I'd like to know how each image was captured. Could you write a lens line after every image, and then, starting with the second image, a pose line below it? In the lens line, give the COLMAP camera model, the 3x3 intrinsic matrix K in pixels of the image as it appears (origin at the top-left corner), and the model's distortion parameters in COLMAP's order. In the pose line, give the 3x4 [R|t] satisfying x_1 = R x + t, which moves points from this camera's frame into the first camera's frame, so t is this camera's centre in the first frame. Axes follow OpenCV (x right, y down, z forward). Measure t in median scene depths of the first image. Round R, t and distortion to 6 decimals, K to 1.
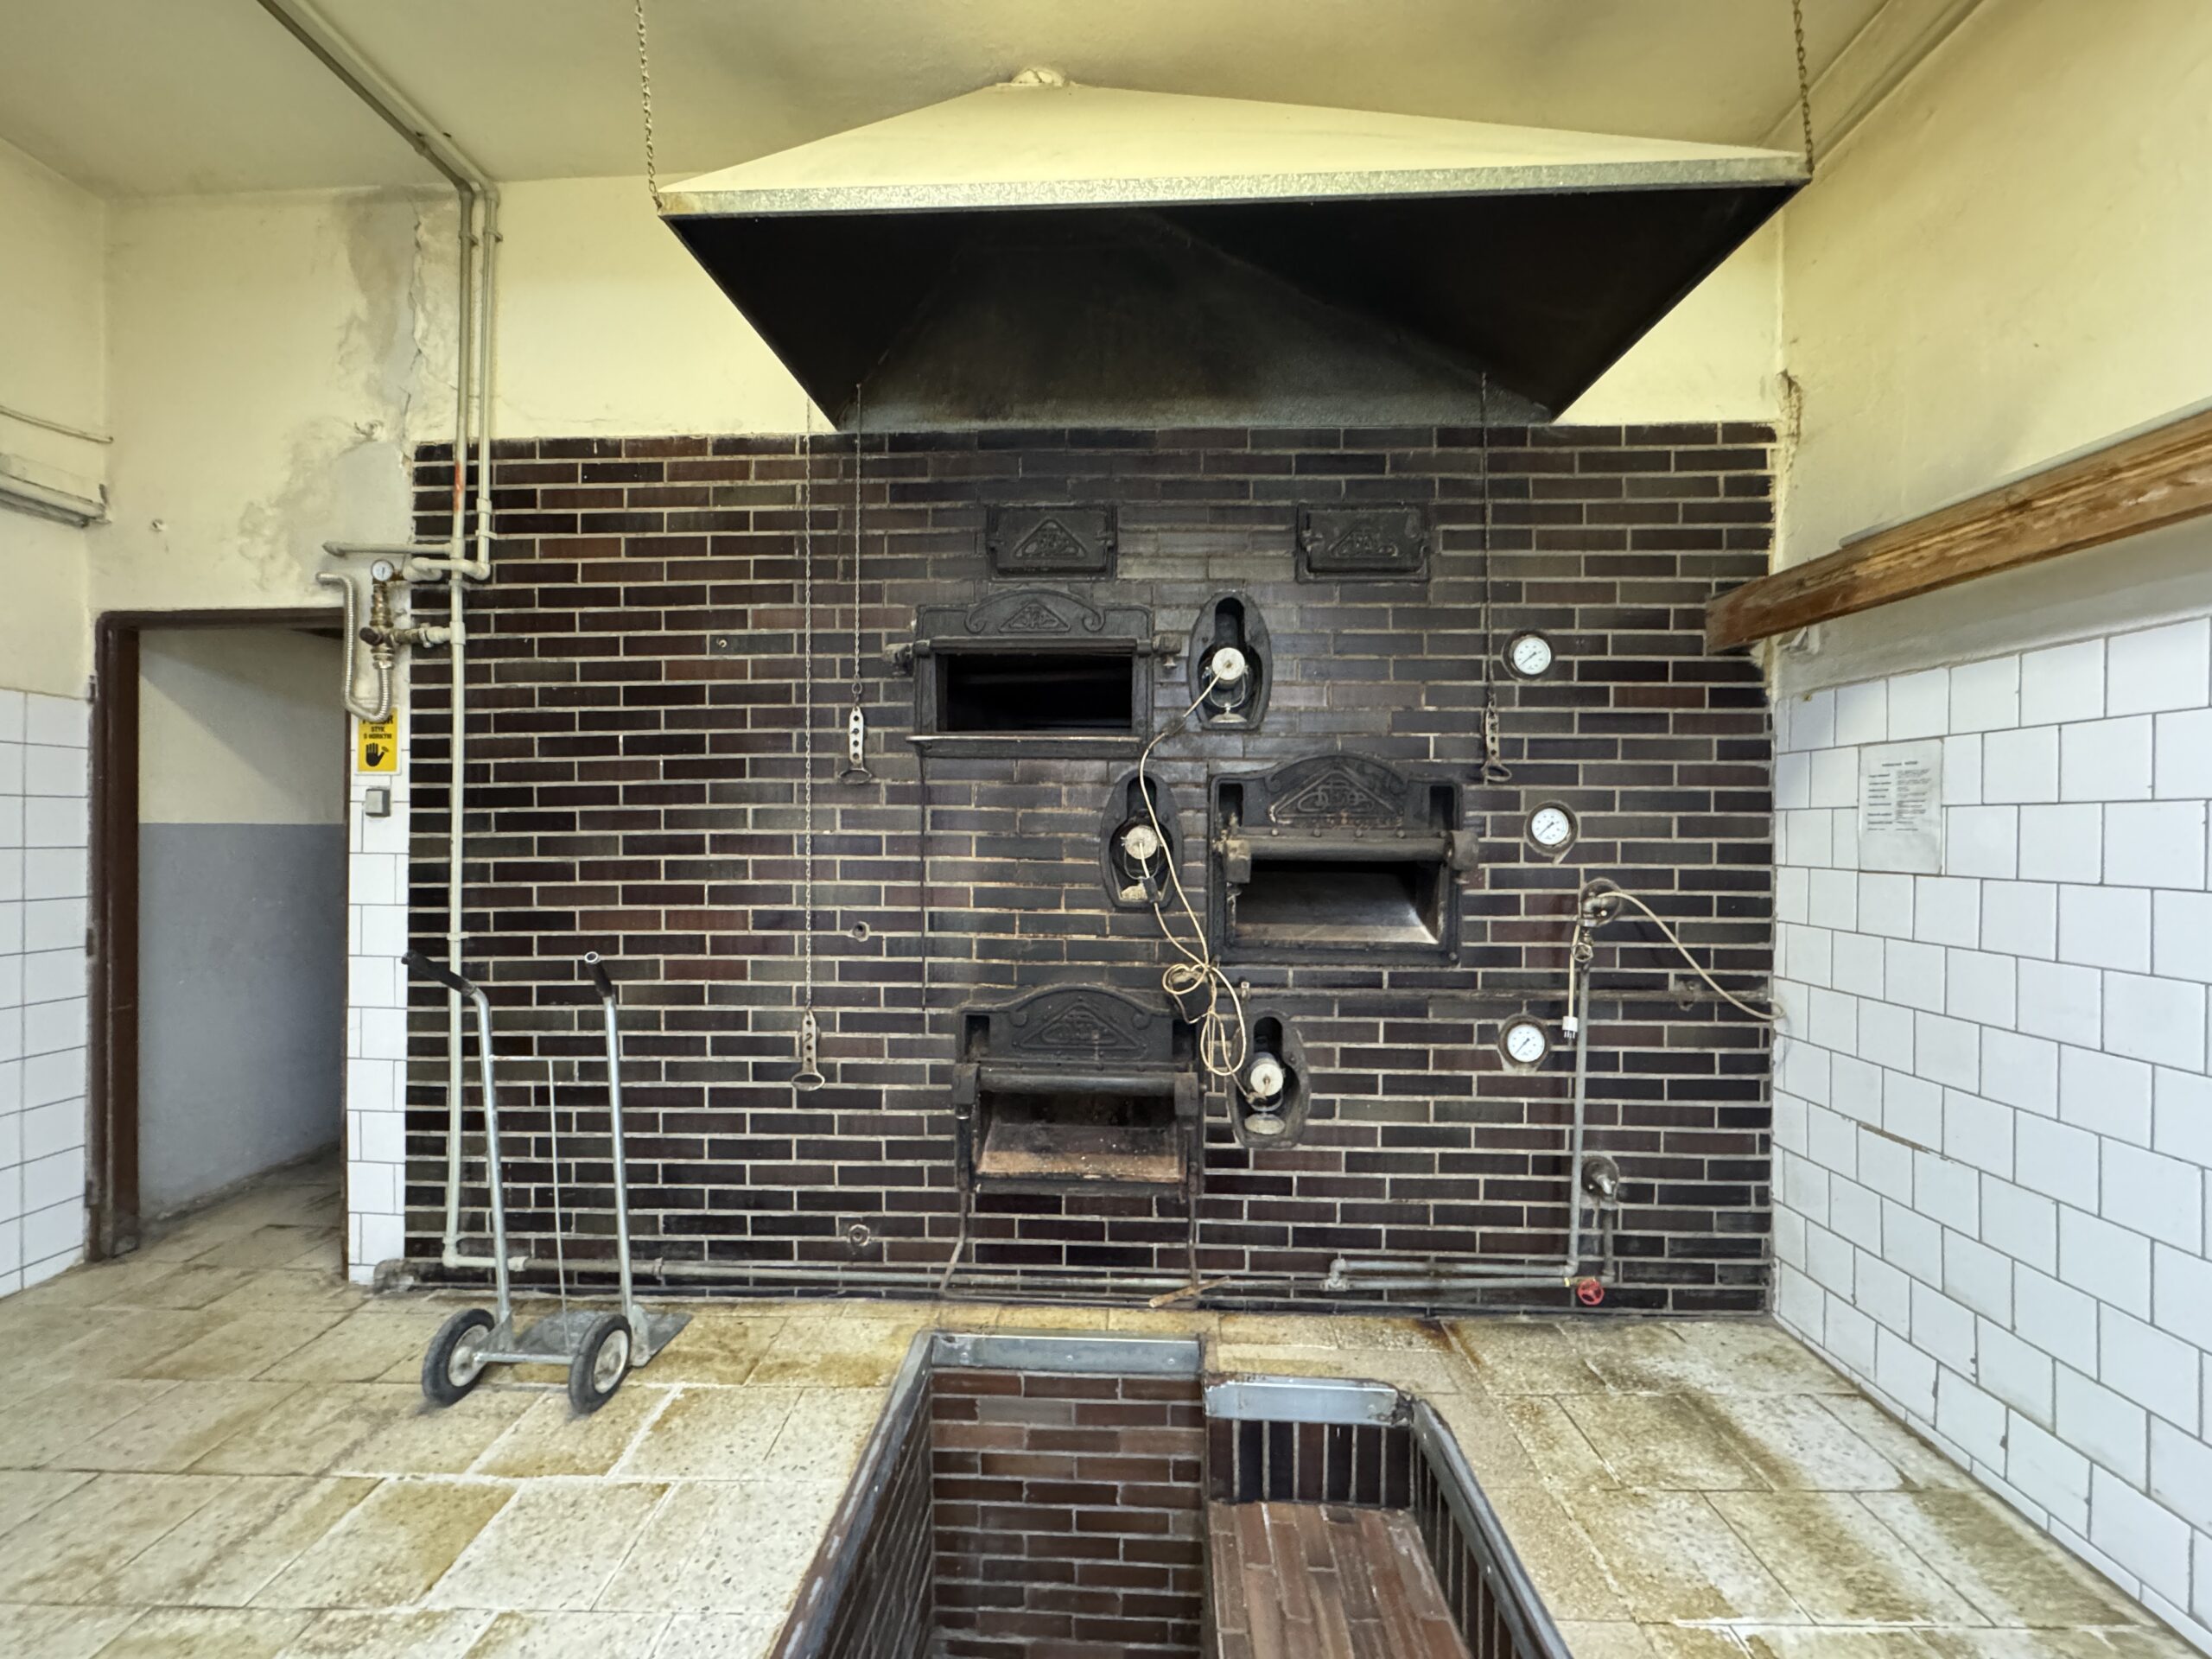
lens RADIAL K [[886.6, 0, 1109.1], [0, 886.6, 829.2], [0, 0, 1]] dist [-0.001281, -0.000255]
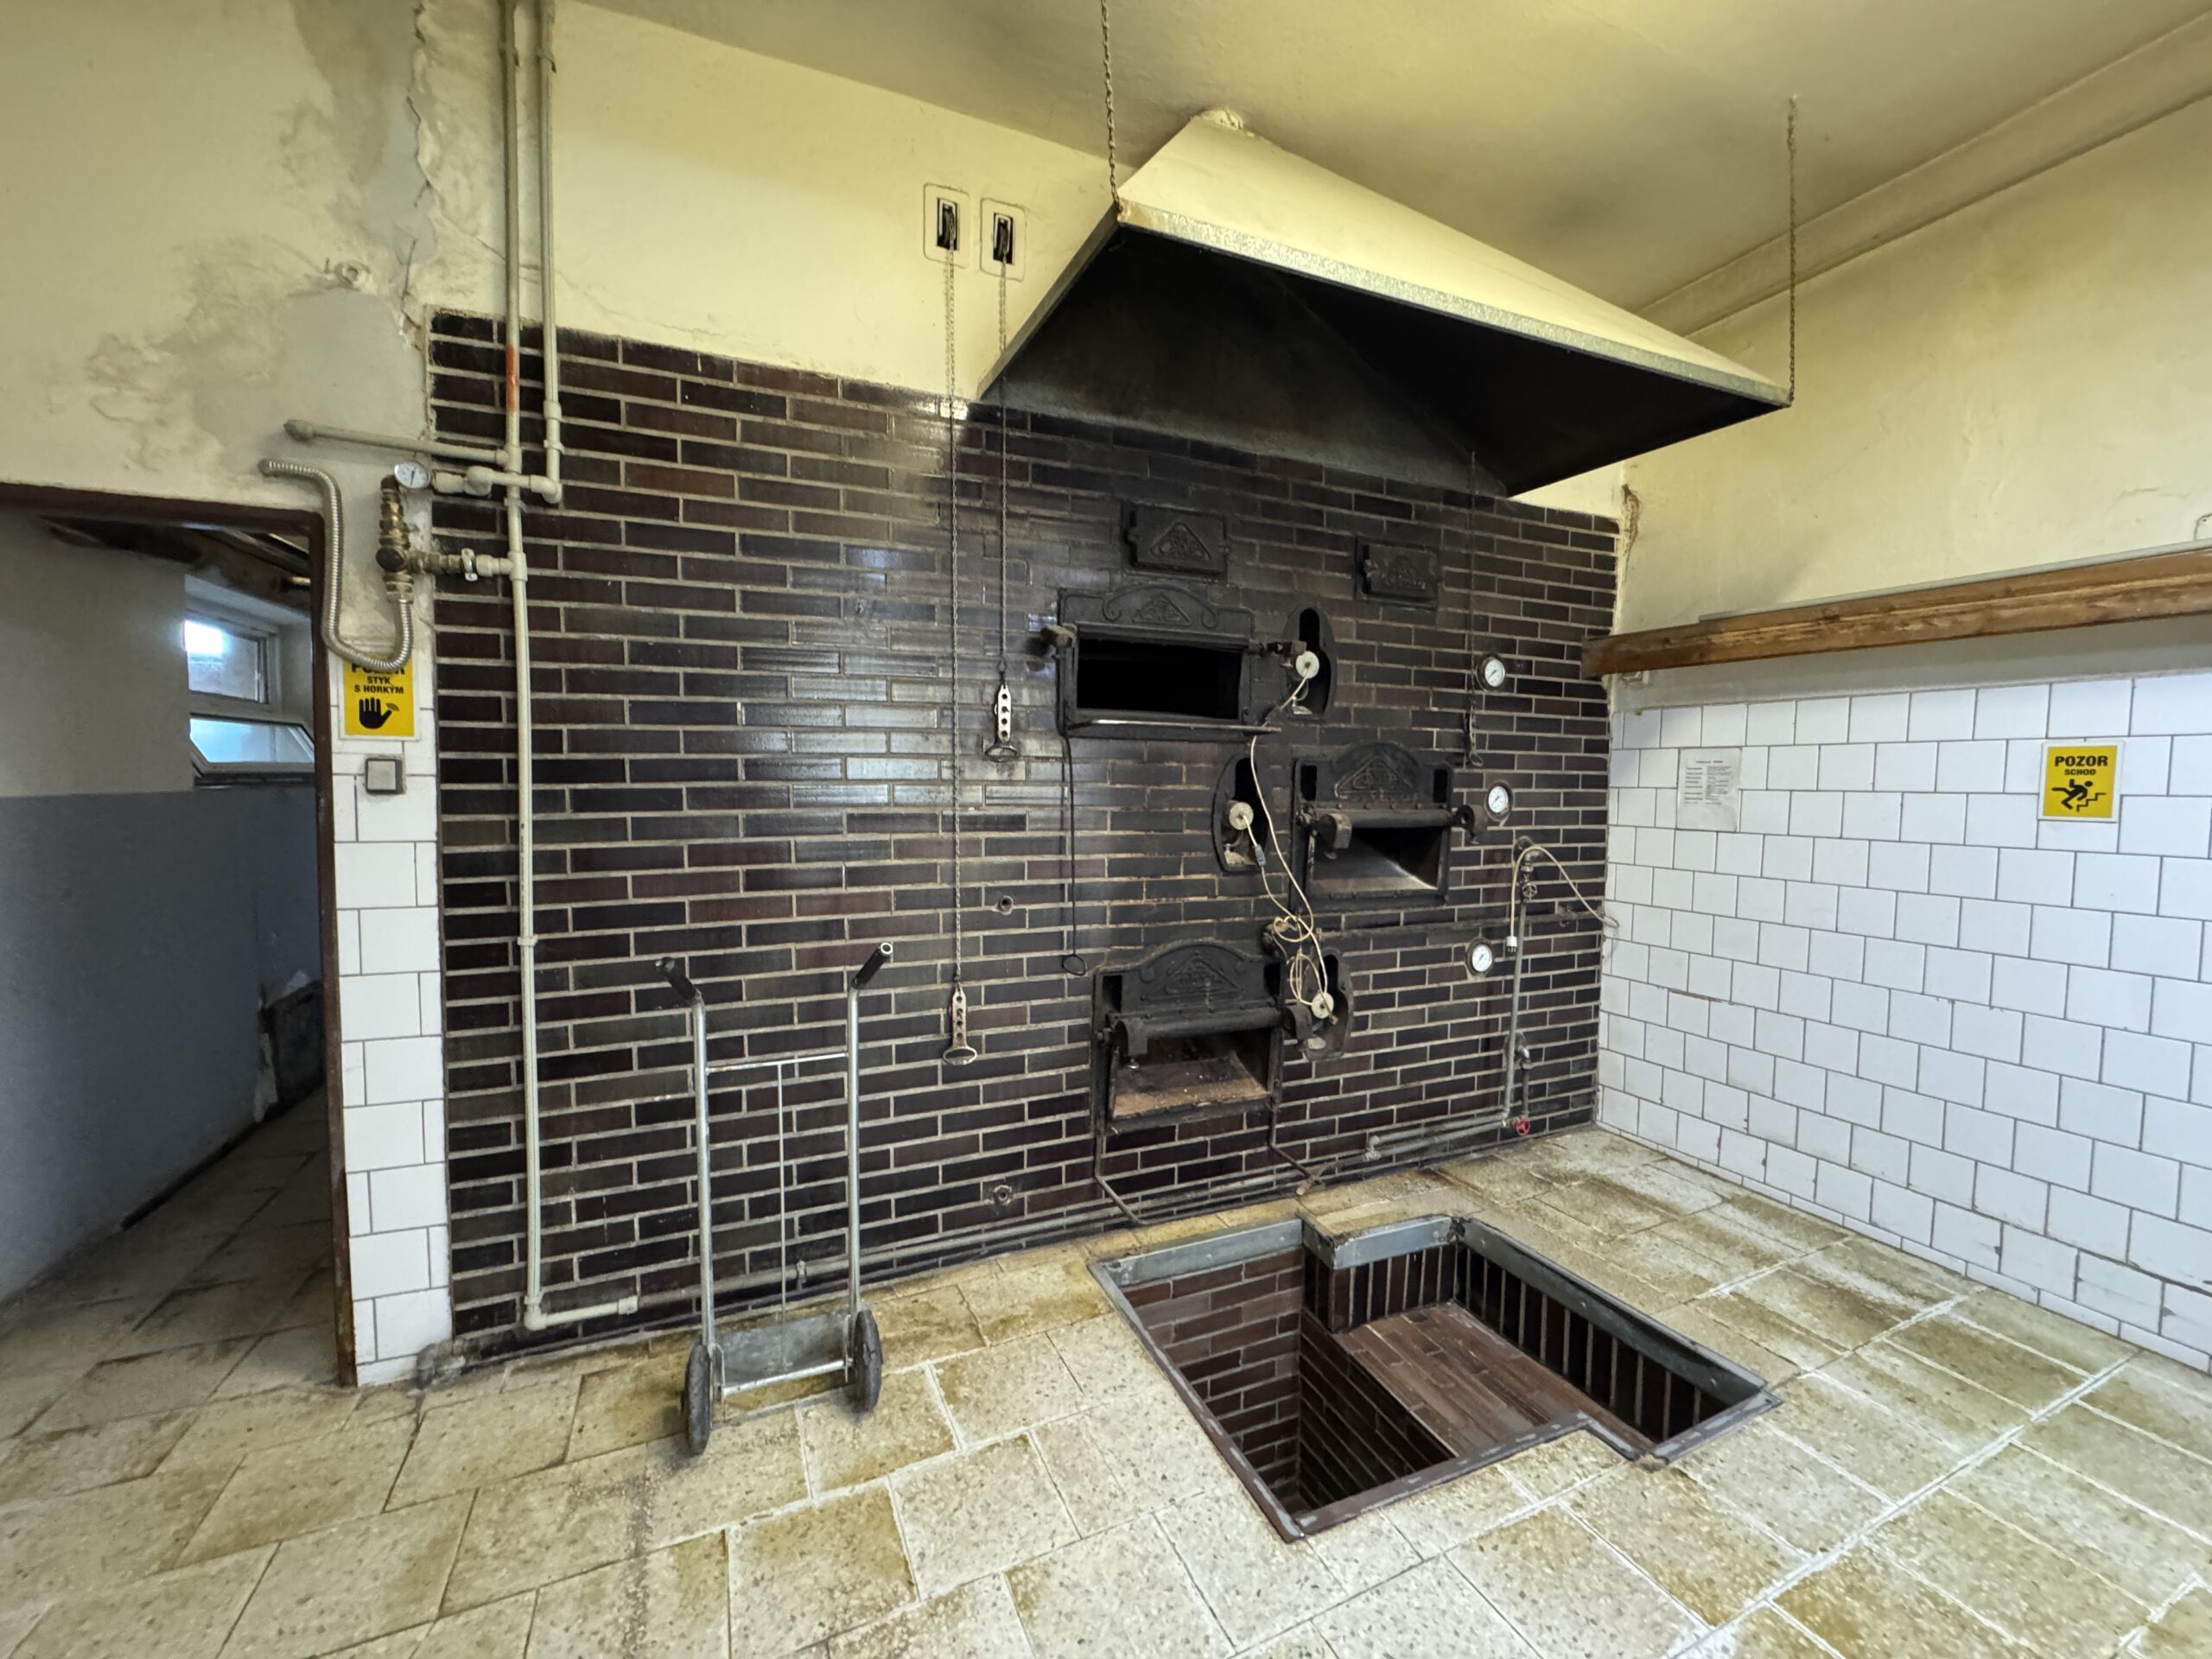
lens RADIAL K [[886.6, 0, 1109.1], [0, 886.6, 829.2], [0, 0, 1]] dist [-0.001281, -0.000255]
pose [[0.900031, -0.021135, 0.435314, -0.626549], [-0.004090, 0.998370, 0.056928, -0.032125], [-0.435807, -0.053017, 0.898477, 0.032053]]
